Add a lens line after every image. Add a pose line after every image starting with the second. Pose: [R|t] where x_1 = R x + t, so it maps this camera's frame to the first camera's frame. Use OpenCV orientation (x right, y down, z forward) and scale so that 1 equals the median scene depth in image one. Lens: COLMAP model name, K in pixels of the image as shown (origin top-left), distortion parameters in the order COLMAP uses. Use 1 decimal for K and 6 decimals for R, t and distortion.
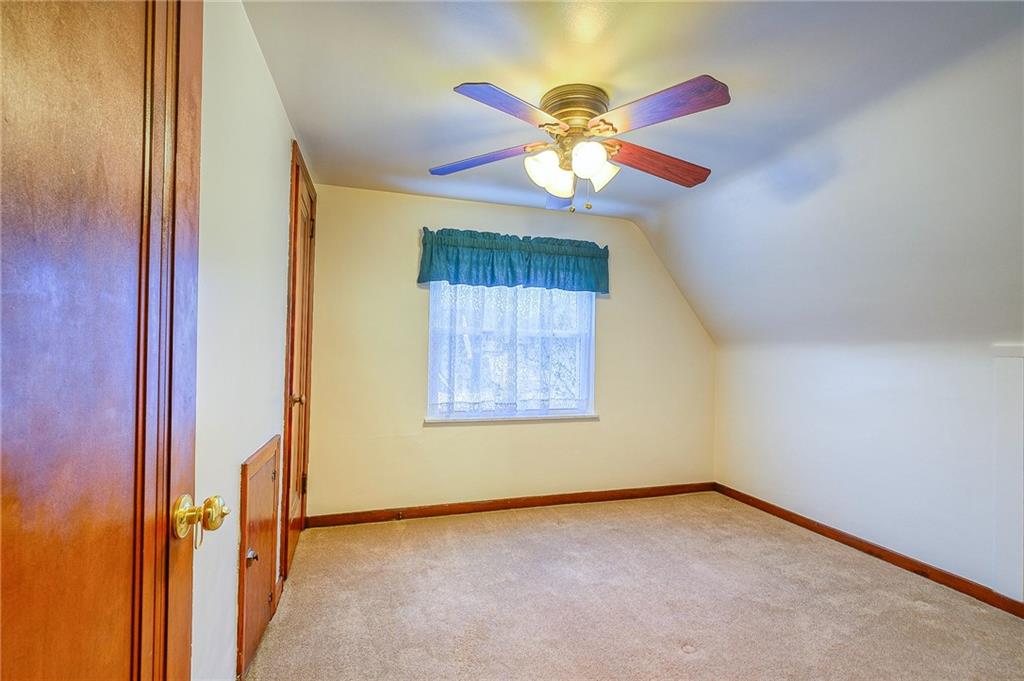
lens RADIAL K [[457.4, 0, 505.5], [0, 457.4, 340.8], [0, 0, 1]] dist [0.000026, 0.000243]
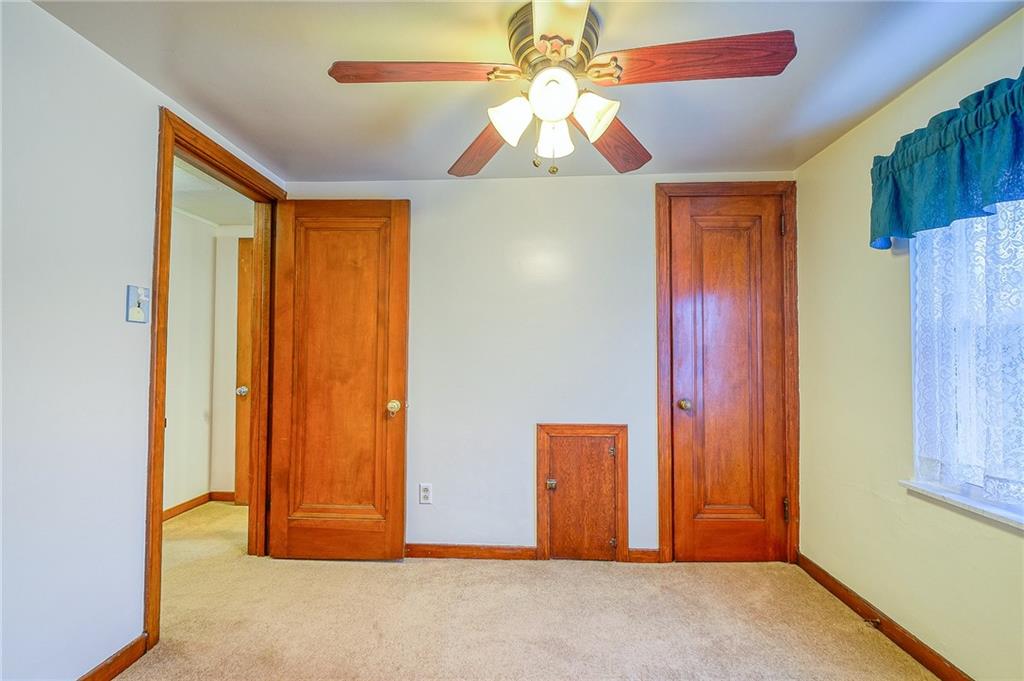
lens RADIAL K [[457.4, 0, 505.5], [0, 457.4, 340.8], [0, 0, 1]] dist [0.000026, 0.000243]
pose [[-0.321026, -0.027276, -0.946678, 0.565099], [0.020784, 0.999142, -0.035836, 0.013583], [0.946842, -0.031180, -0.320183, 0.764006]]
